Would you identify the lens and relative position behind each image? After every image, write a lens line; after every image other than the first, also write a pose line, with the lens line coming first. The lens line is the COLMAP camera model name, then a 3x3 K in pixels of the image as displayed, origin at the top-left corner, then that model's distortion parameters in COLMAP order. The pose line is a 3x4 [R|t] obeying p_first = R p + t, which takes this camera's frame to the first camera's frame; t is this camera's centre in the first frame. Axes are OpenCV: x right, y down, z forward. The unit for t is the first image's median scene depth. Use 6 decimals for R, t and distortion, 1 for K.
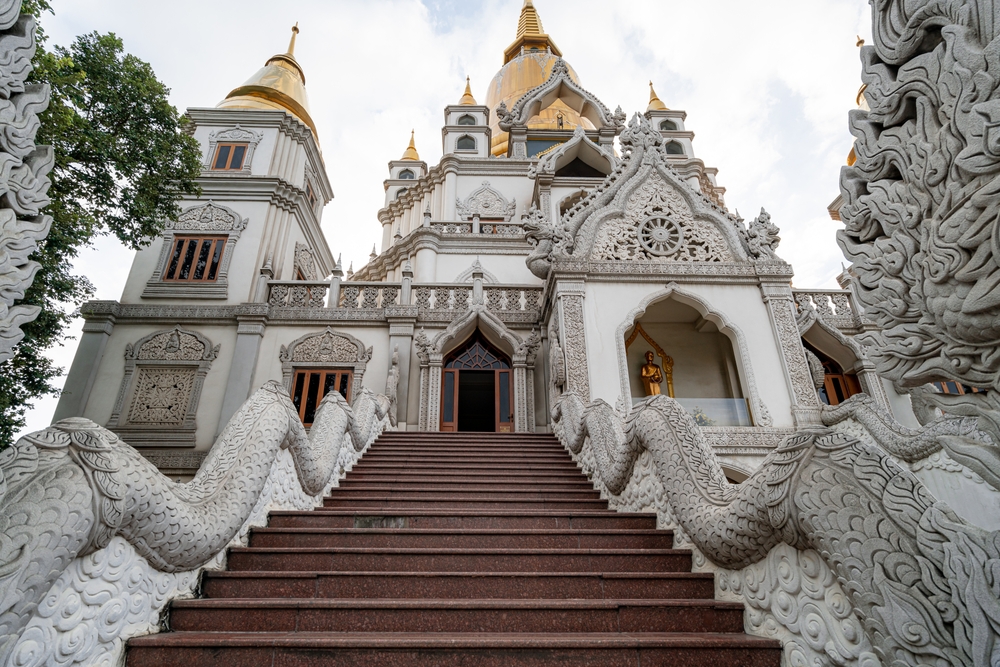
lens RADIAL K [[542.9, 0, 500.0], [0, 542.9, 333.5], [0, 0, 1]] dist [0.001255, 0.000114]
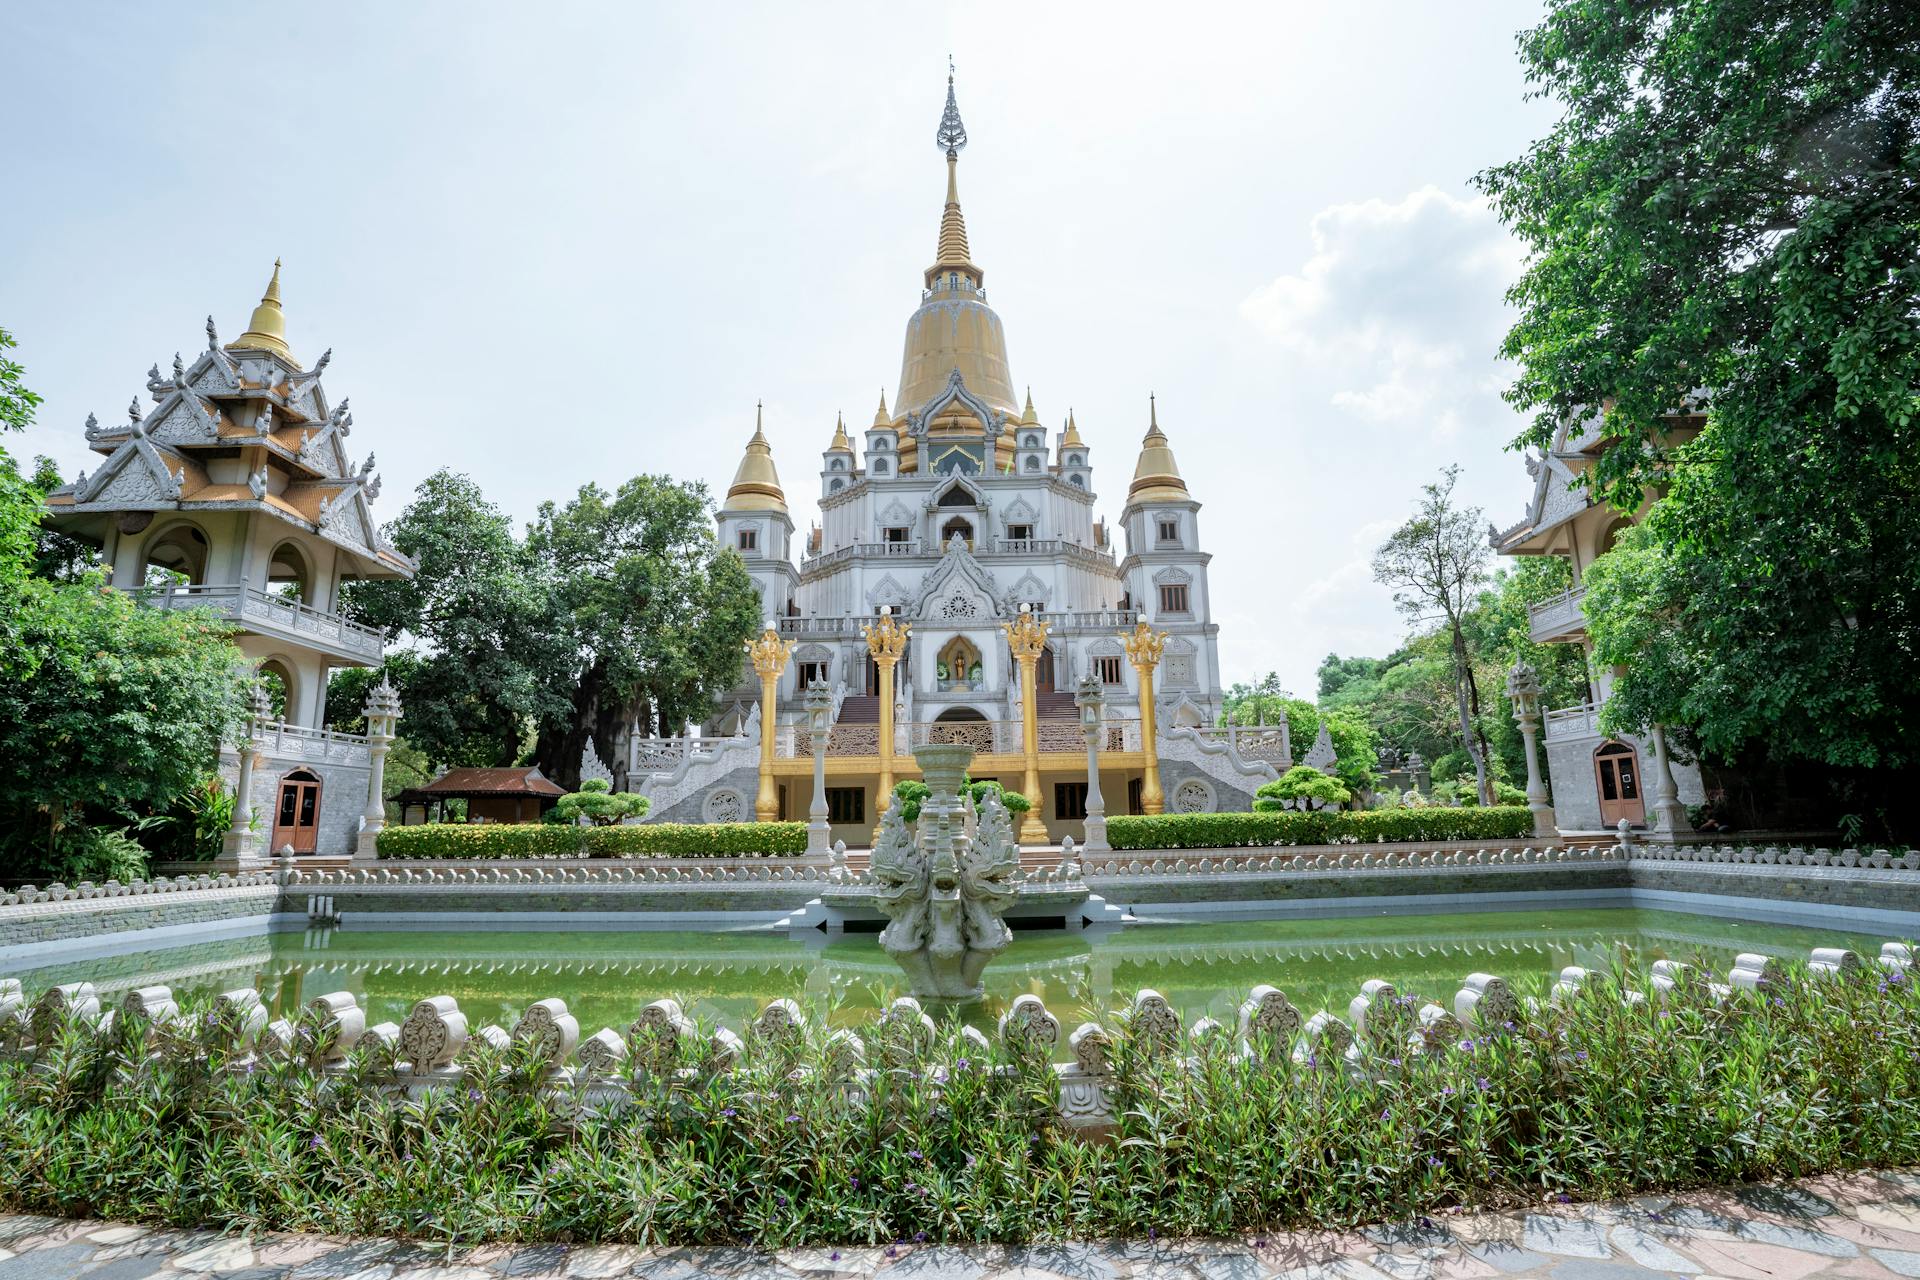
lens RADIAL K [[911.3, 0, 960.0], [0, 911.3, 640.0], [0, 0, 1]] dist [-0.000234, -0.000012]
pose [[0.998945, -0.020624, -0.041034, 0.410665], [0.029836, 0.970692, 0.238467, -0.857591], [0.034913, -0.239440, 0.970283, -2.459023]]
